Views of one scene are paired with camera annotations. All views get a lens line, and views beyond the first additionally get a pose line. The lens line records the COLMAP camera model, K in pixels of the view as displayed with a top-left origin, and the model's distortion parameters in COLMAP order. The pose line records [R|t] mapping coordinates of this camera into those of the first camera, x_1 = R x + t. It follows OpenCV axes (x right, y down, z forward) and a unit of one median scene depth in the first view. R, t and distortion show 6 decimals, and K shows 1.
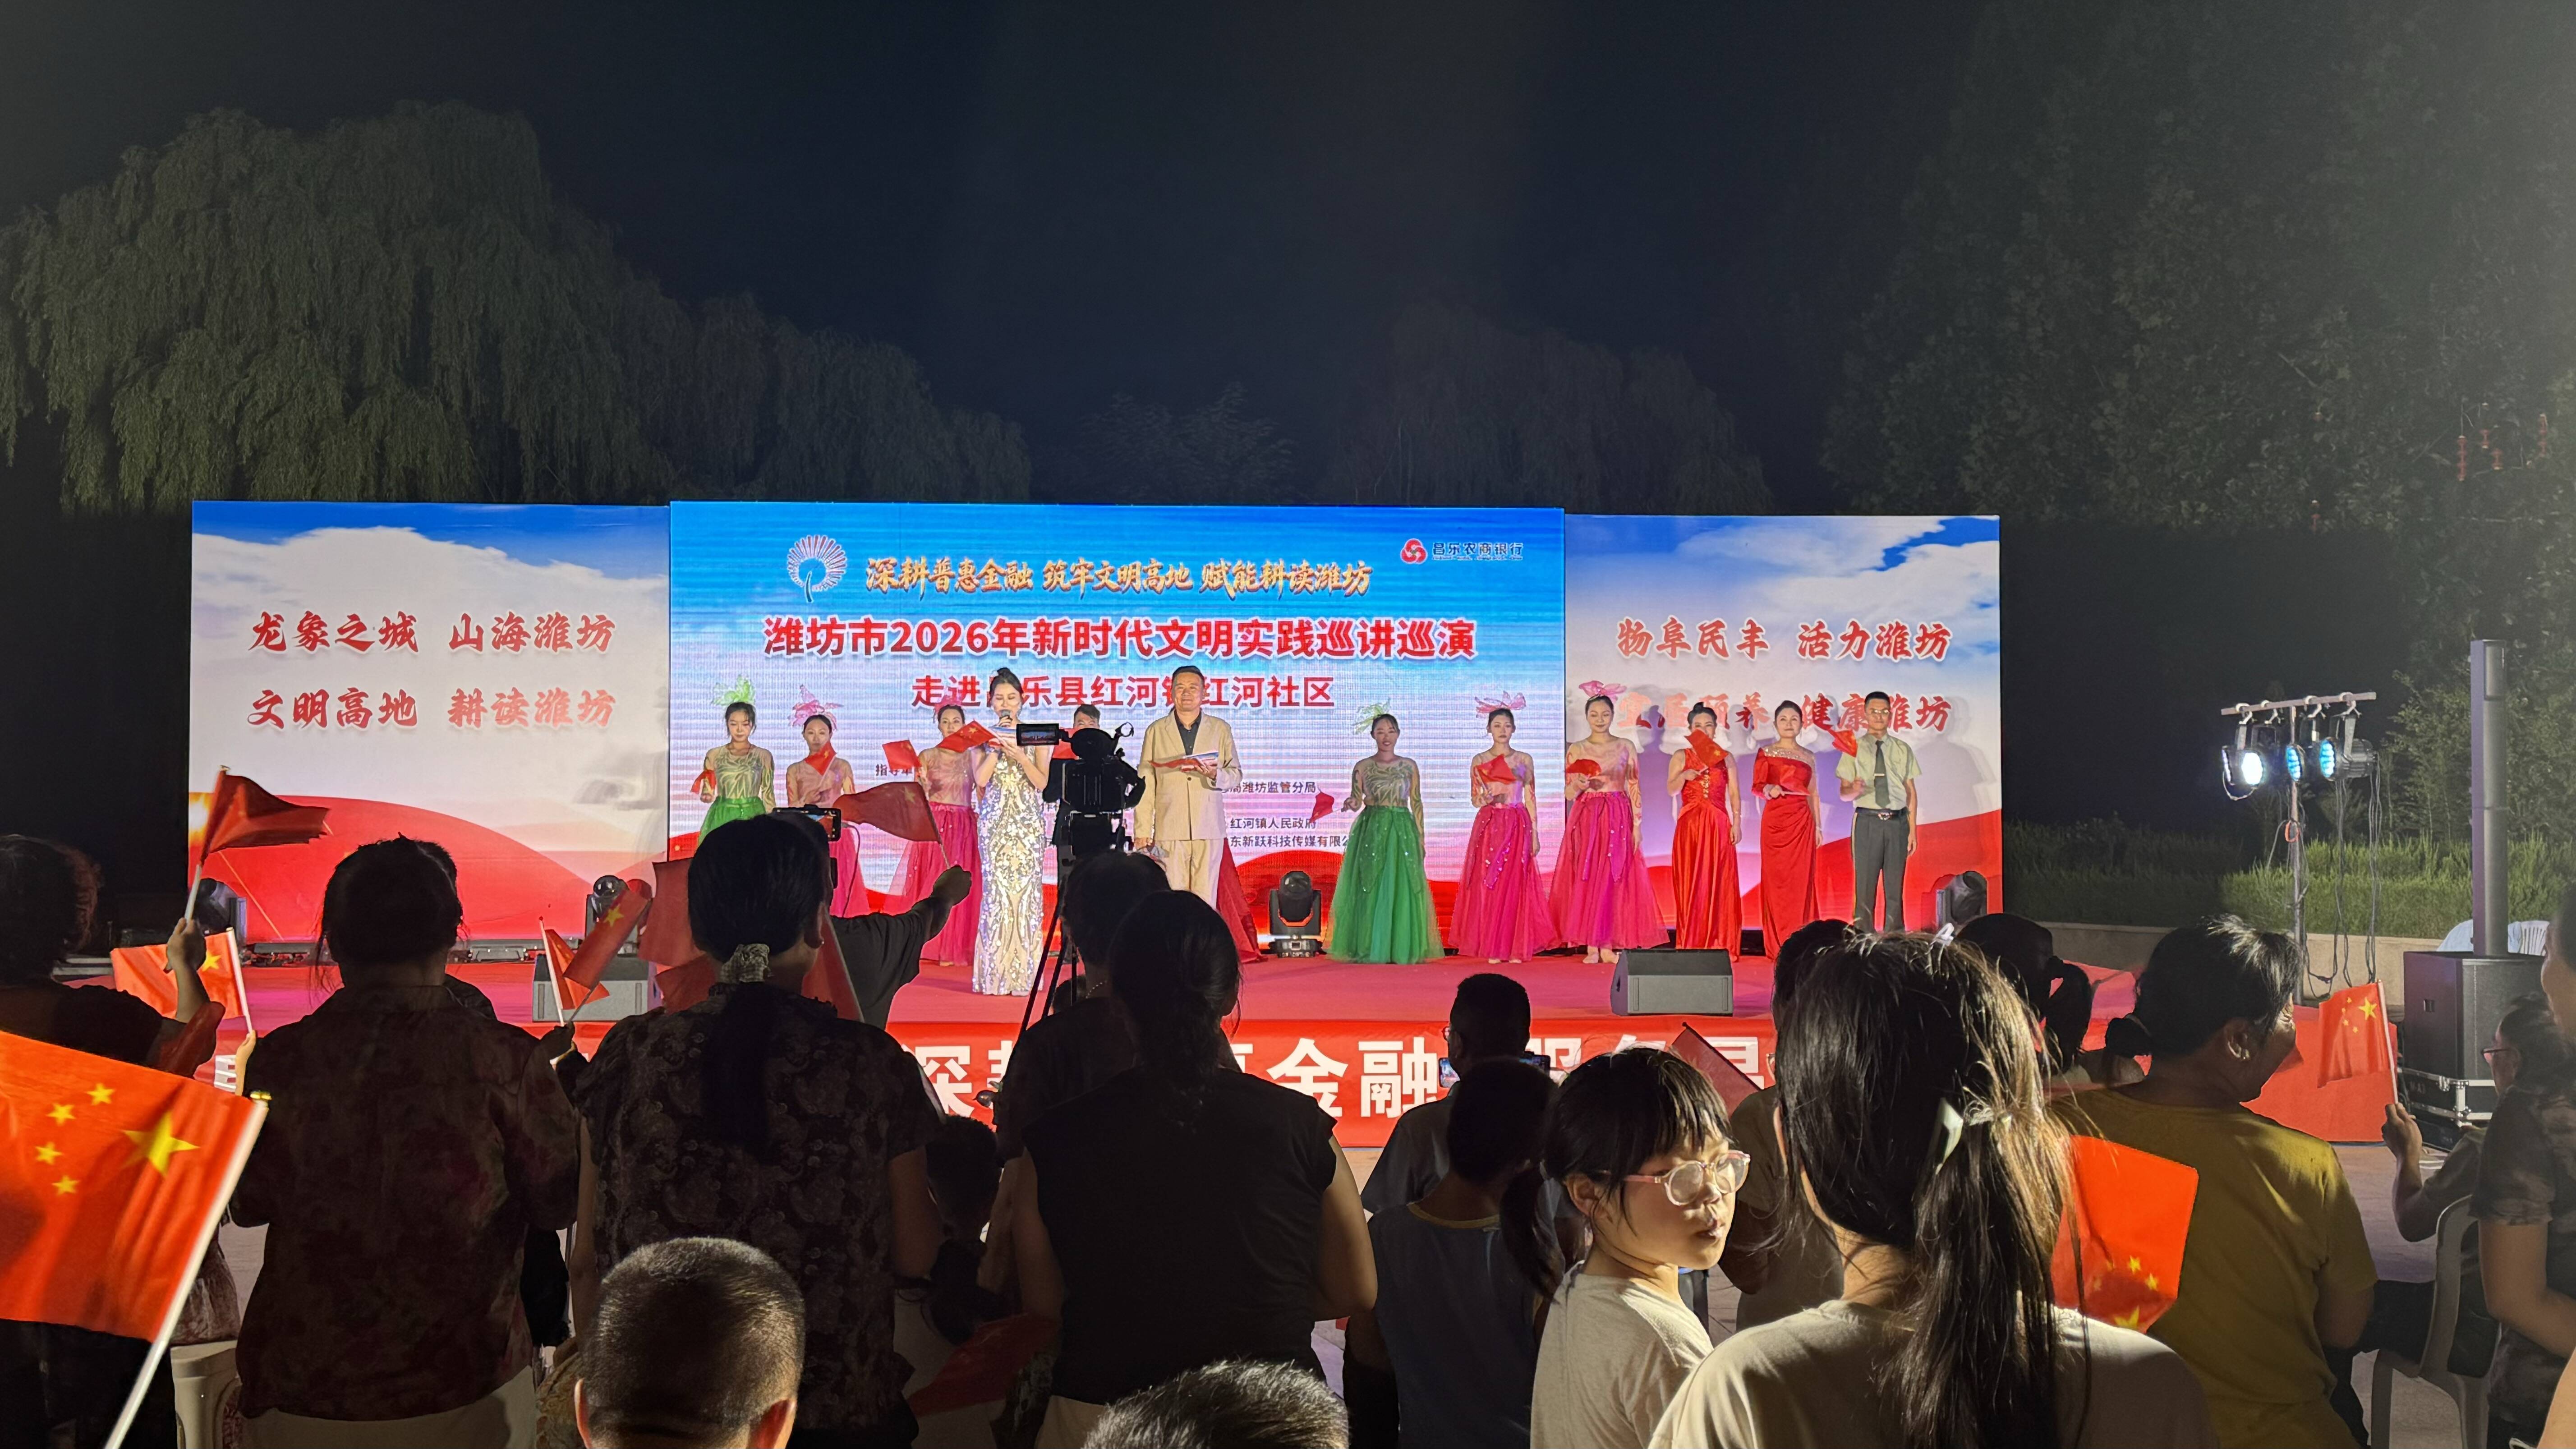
lens RADIAL K [[2720.3, 0, 1288.0], [0, 2720.3, 724.5], [0, 0, 1]] dist [0.157287, -0.192244]
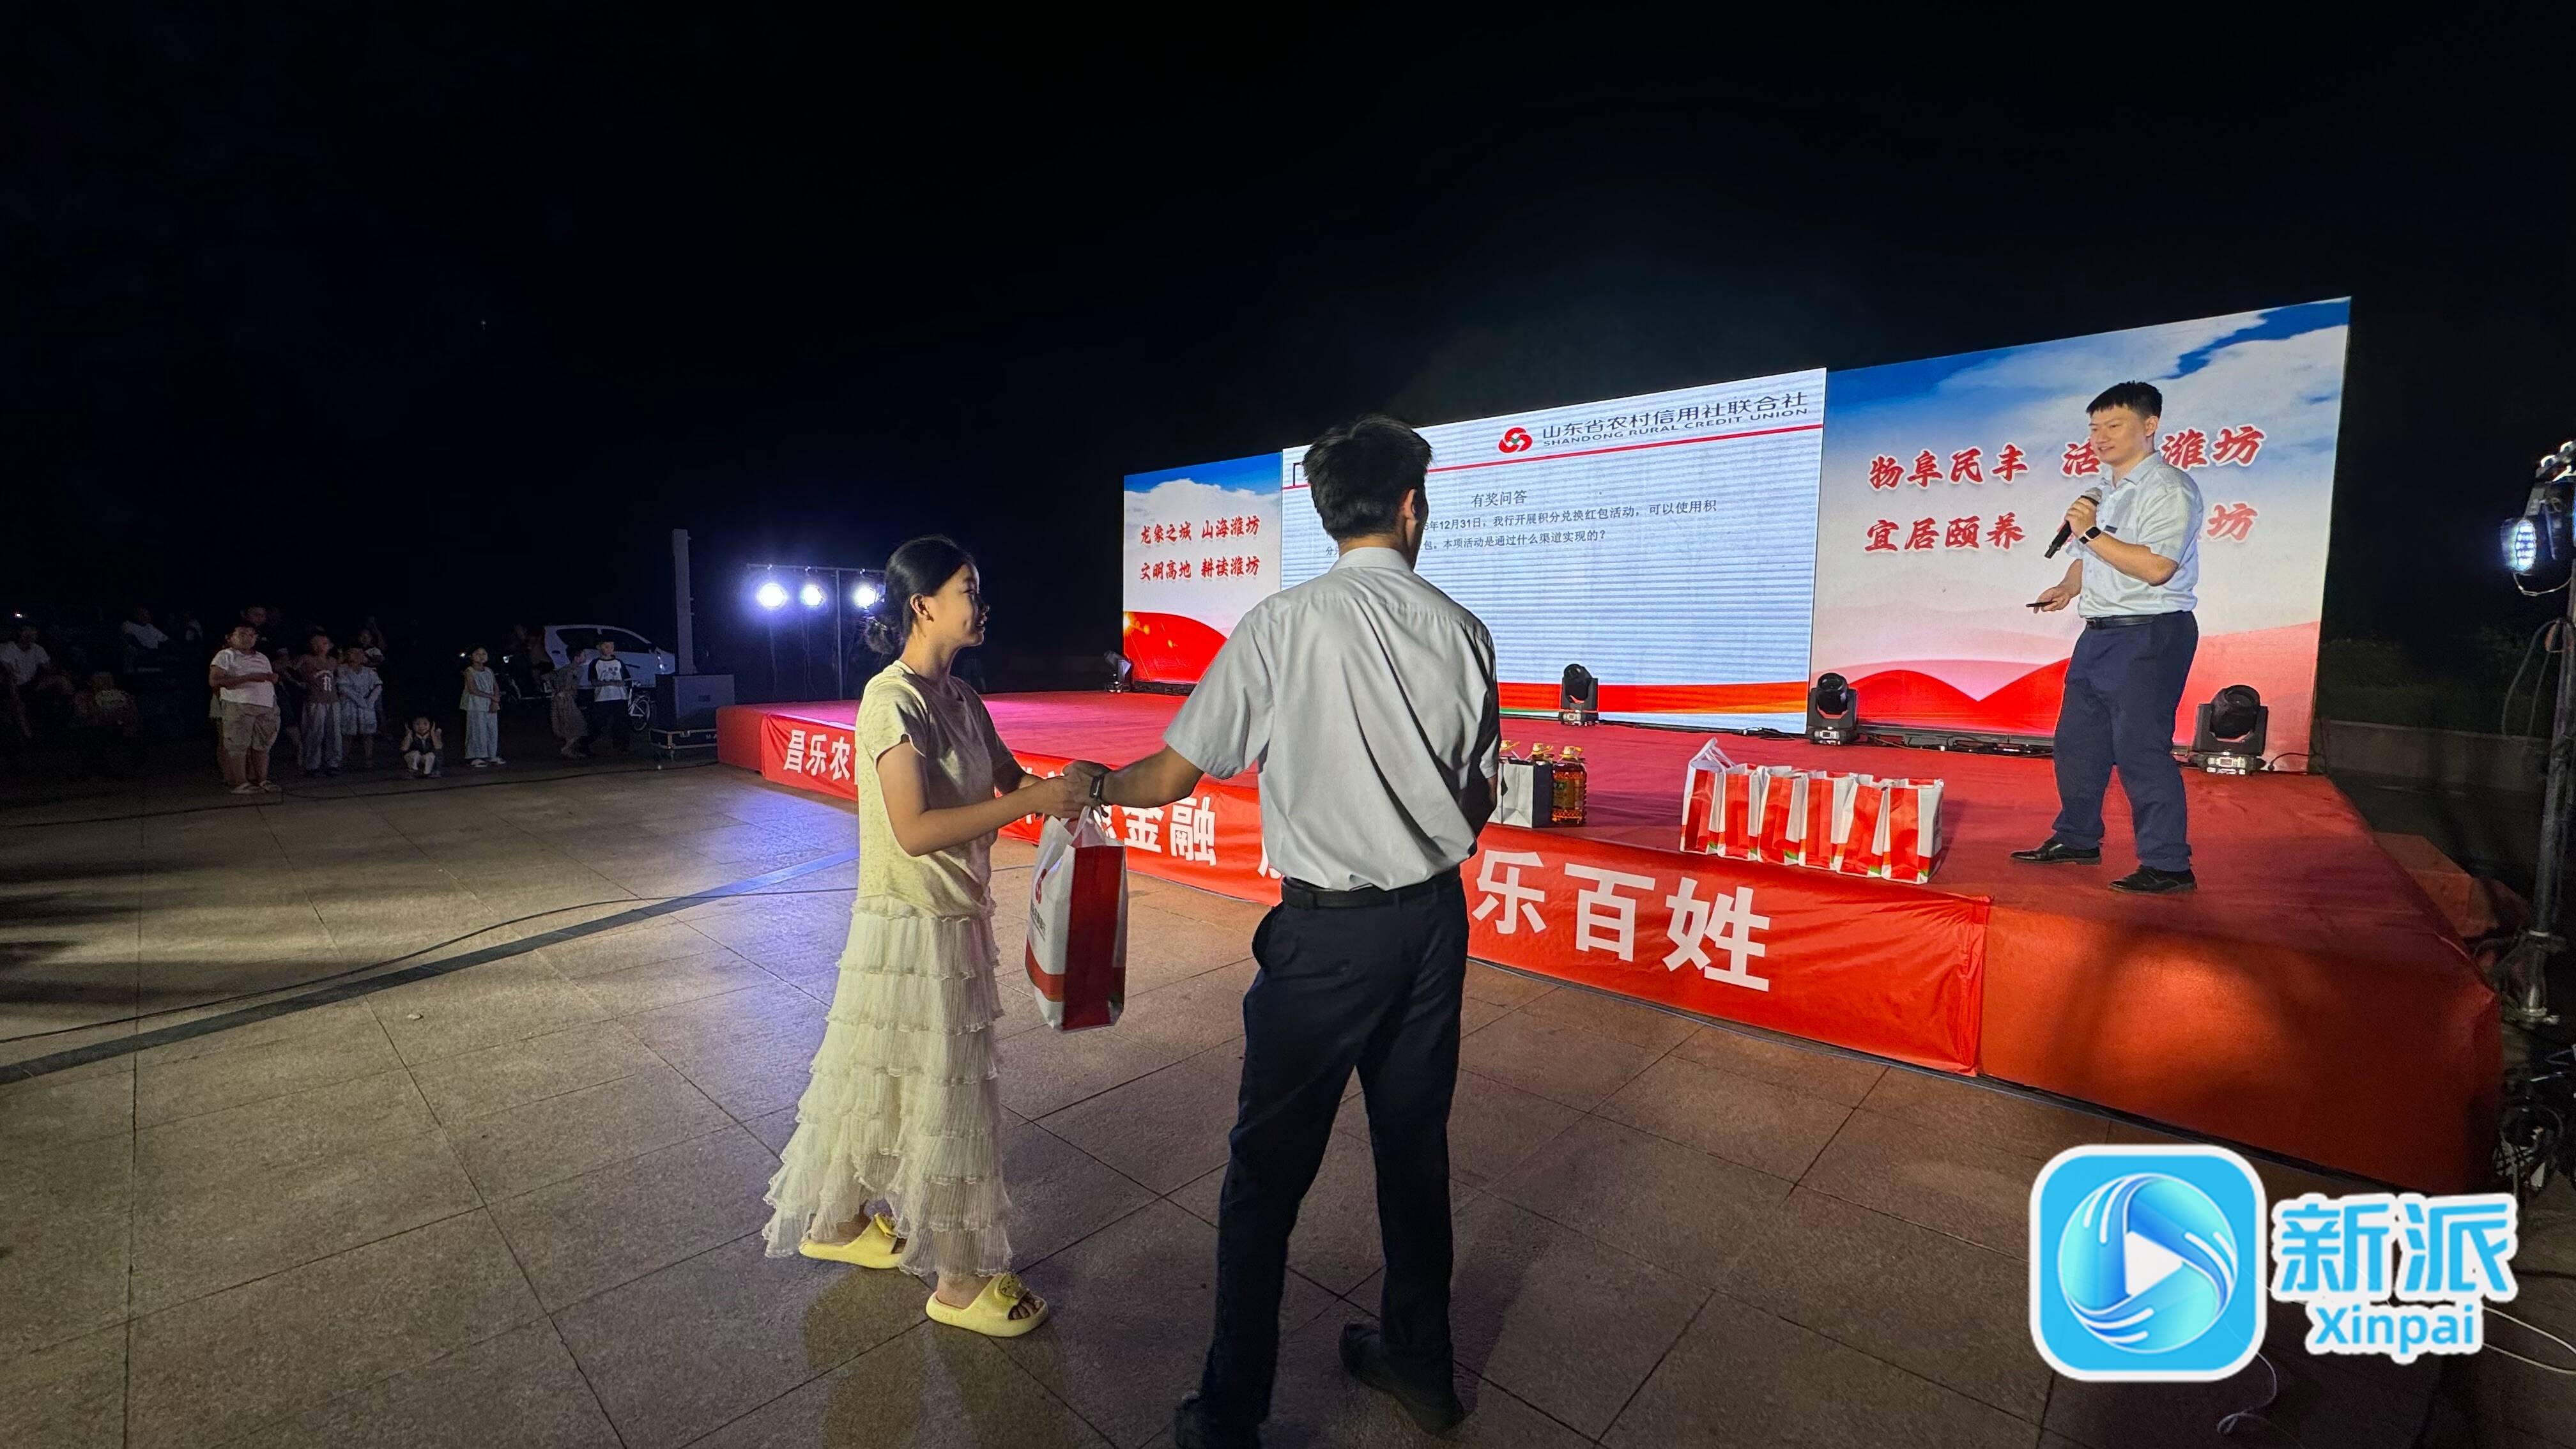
lens RADIAL K [[1028.6, 0, 1288.0], [0, 1028.6, 724.5], [0, 0, 1]] dist [-0.001871, -0.000189]
pose [[0.689994, 0.073026, -0.720122, 0.279287], [0.008366, 0.994026, 0.108818, 0.025435], [0.723766, -0.081109, 0.685262, 0.520004]]
